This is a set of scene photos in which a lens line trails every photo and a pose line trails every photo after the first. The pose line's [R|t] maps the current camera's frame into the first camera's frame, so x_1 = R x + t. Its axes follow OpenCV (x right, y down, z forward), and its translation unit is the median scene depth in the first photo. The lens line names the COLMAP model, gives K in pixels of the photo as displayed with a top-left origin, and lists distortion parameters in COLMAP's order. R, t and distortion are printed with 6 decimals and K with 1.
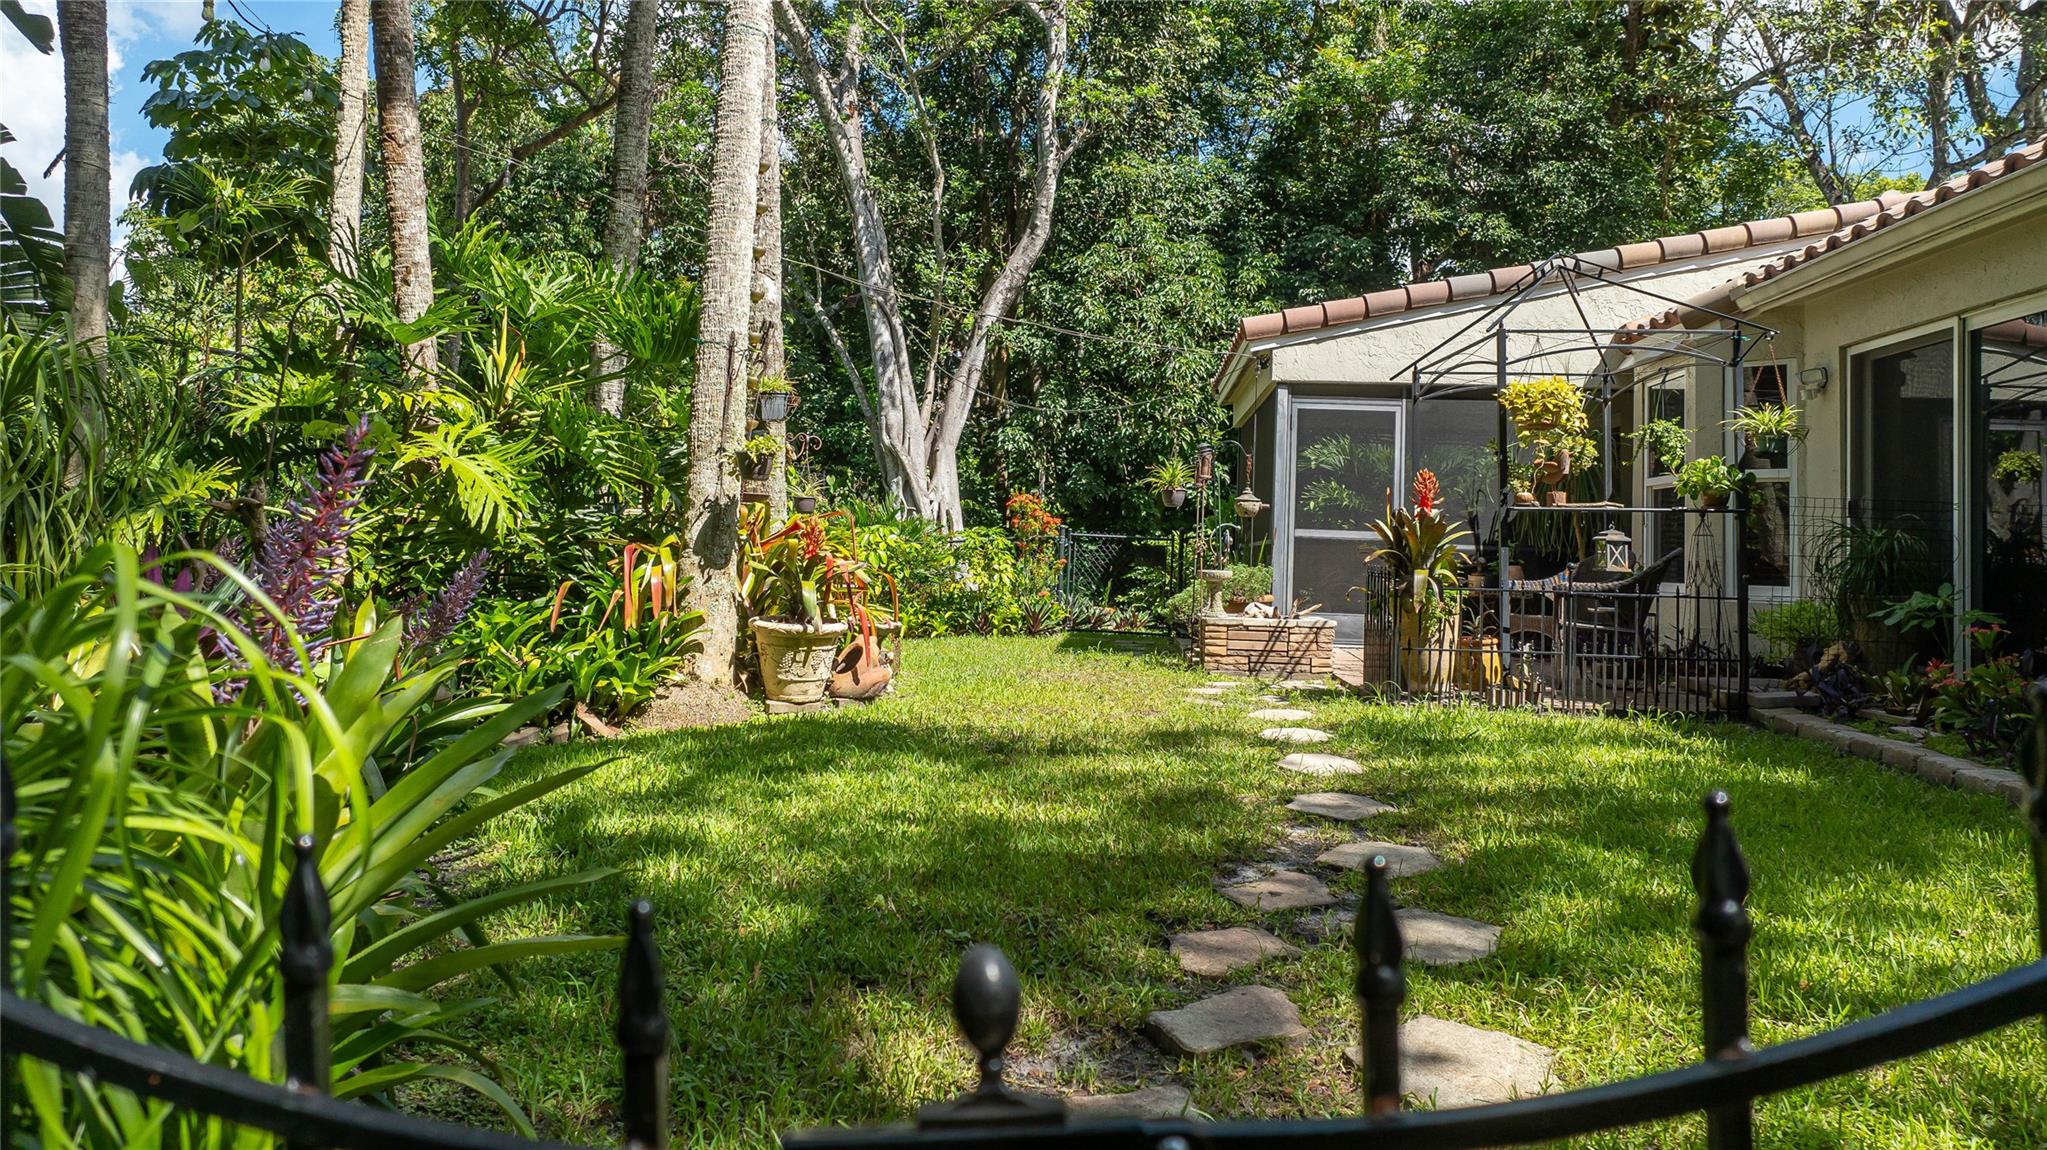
lens RADIAL K [[1444.2, 0, 1027.1], [0, 1444.2, 478.7], [0, 0, 1]] dist [-0.017714, -0.003299]
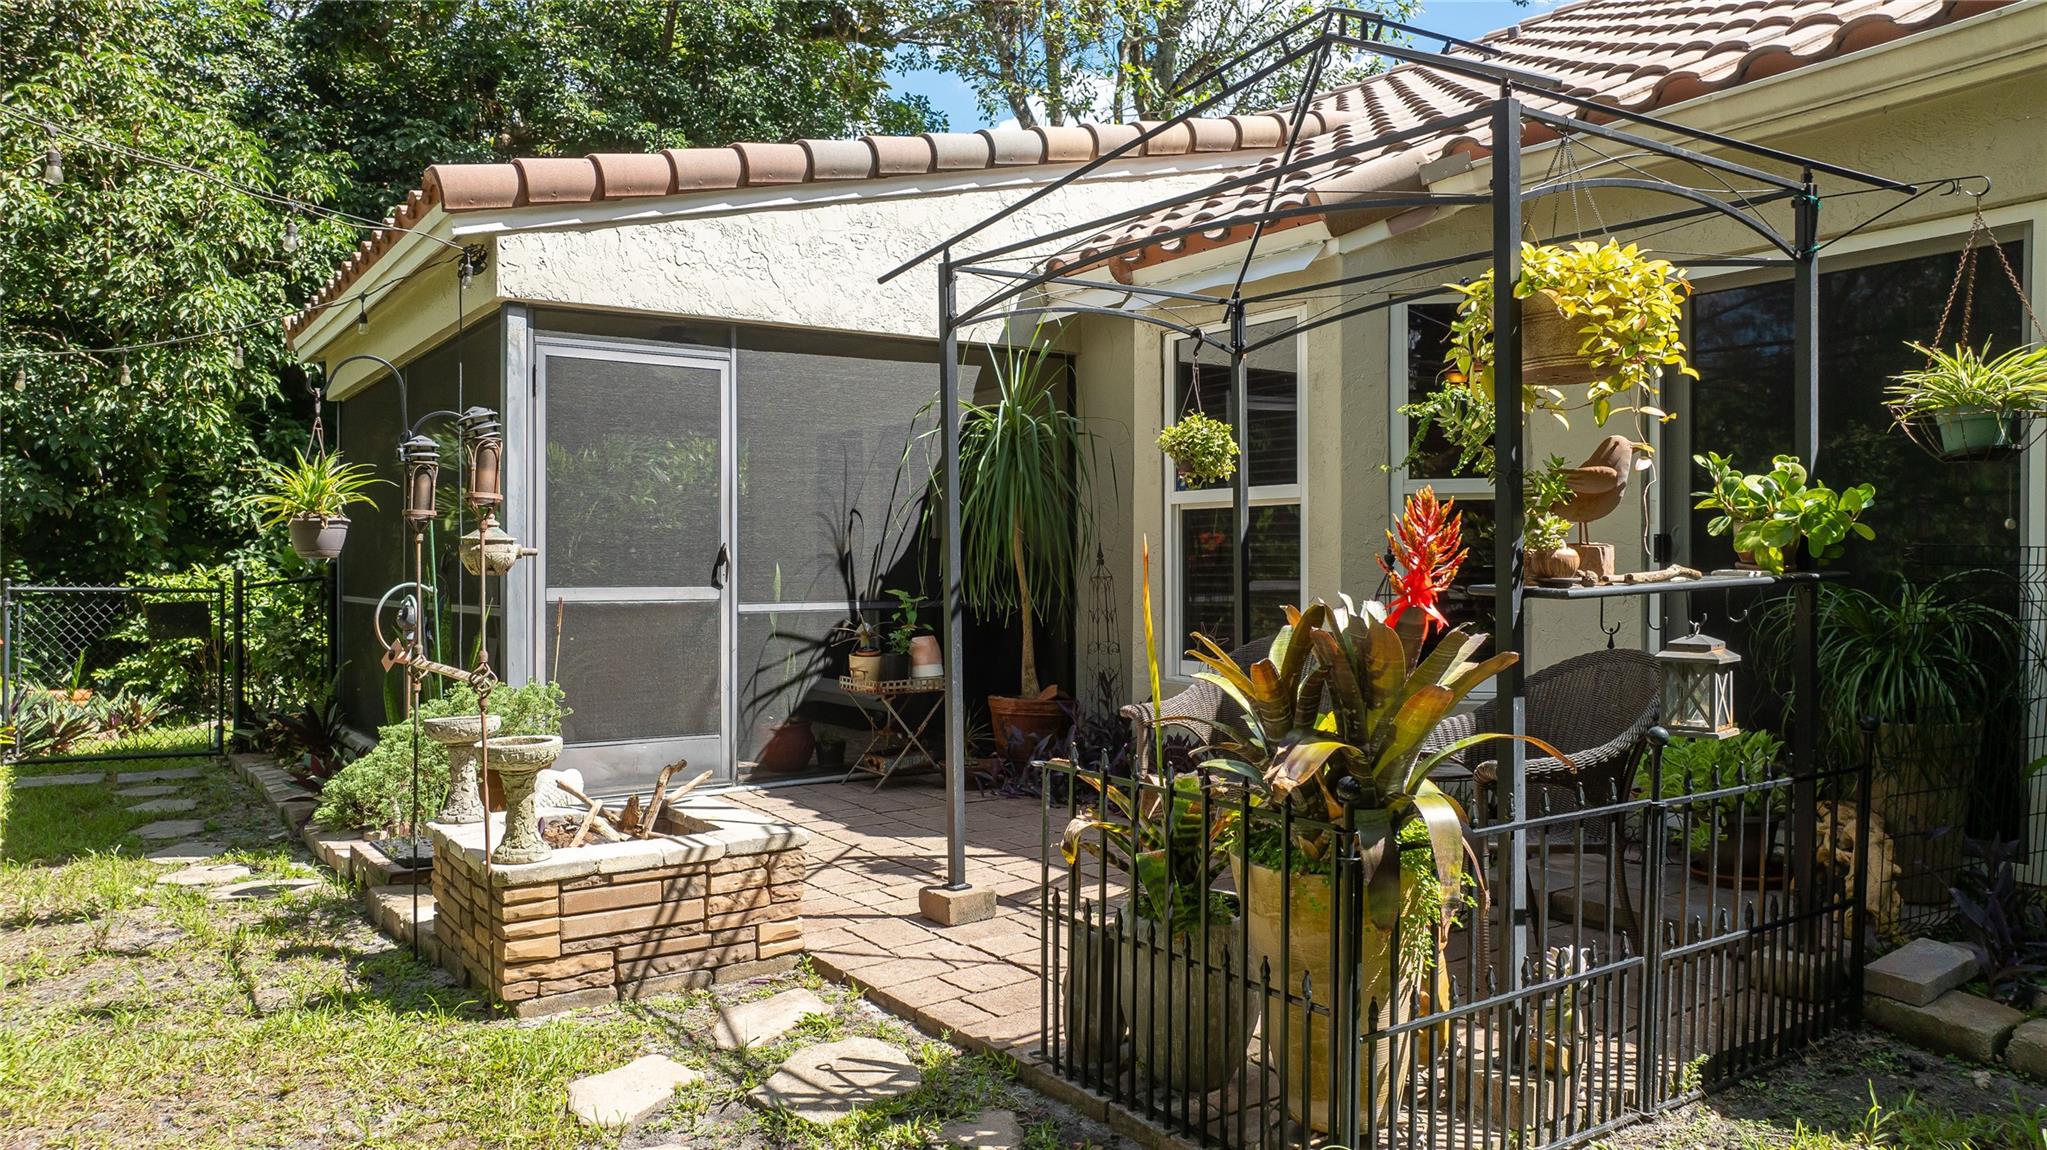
lens RADIAL K [[1382.2, 0, 958.2], [0, 1382.2, 569.7], [0, 0, 1]] dist [-0.040355, 0.043958]
pose [[0.794405, -0.040071, 0.606065, 0.002092], [-0.001678, 0.997673, 0.068162, -0.005789], [-0.607386, -0.055165, 0.792489, 0.517032]]
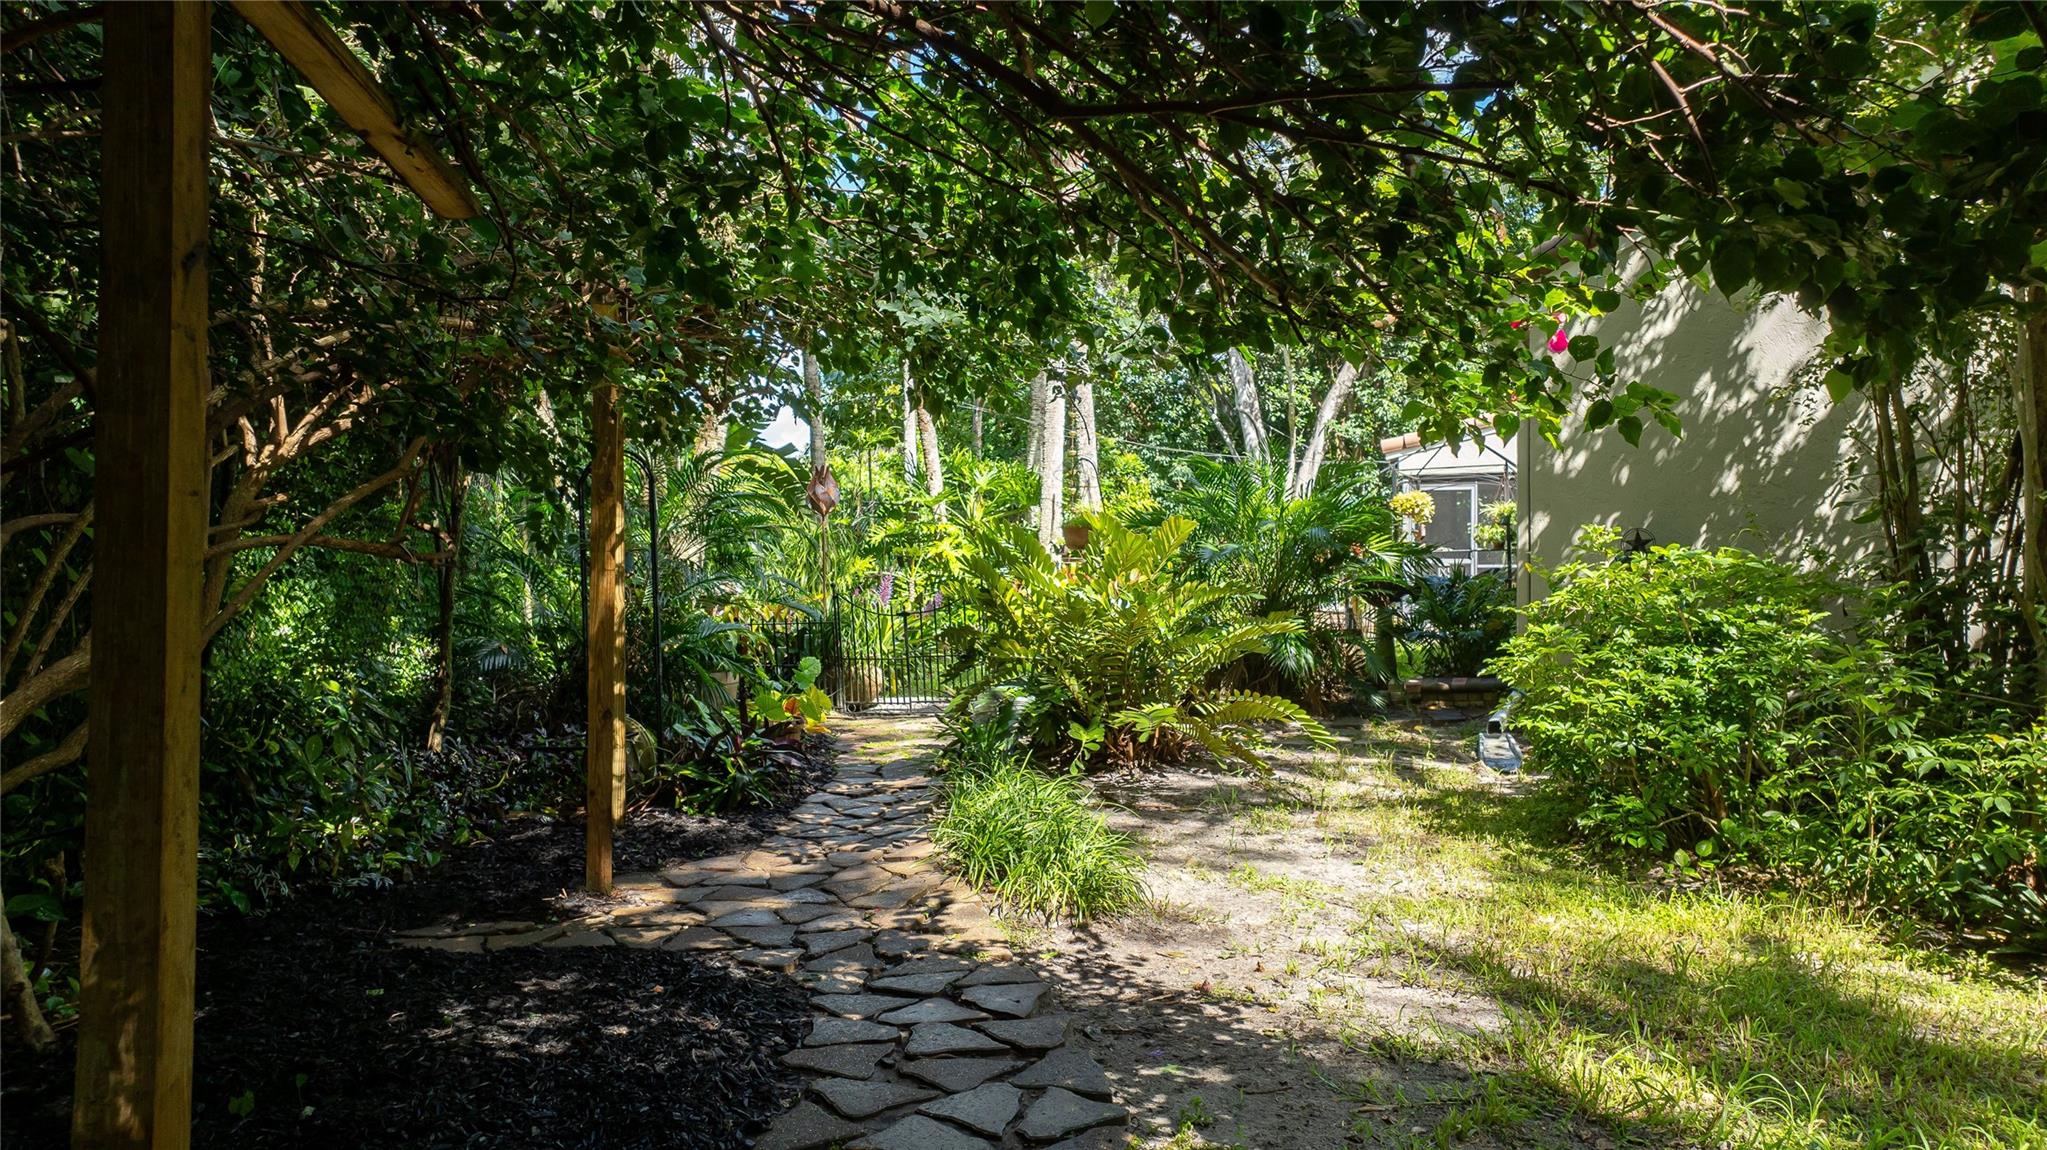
lens RADIAL K [[1393.1, 0, 1022.6], [0, 1393.1, 587.0], [0, 0, 1]] dist [-0.036766, 0.004425]
pose [[0.921961, -0.029784, -0.386137, 0.394667], [0.051143, 0.997670, 0.045159, -0.033445], [0.383892, -0.061383, 0.921336, -0.720239]]
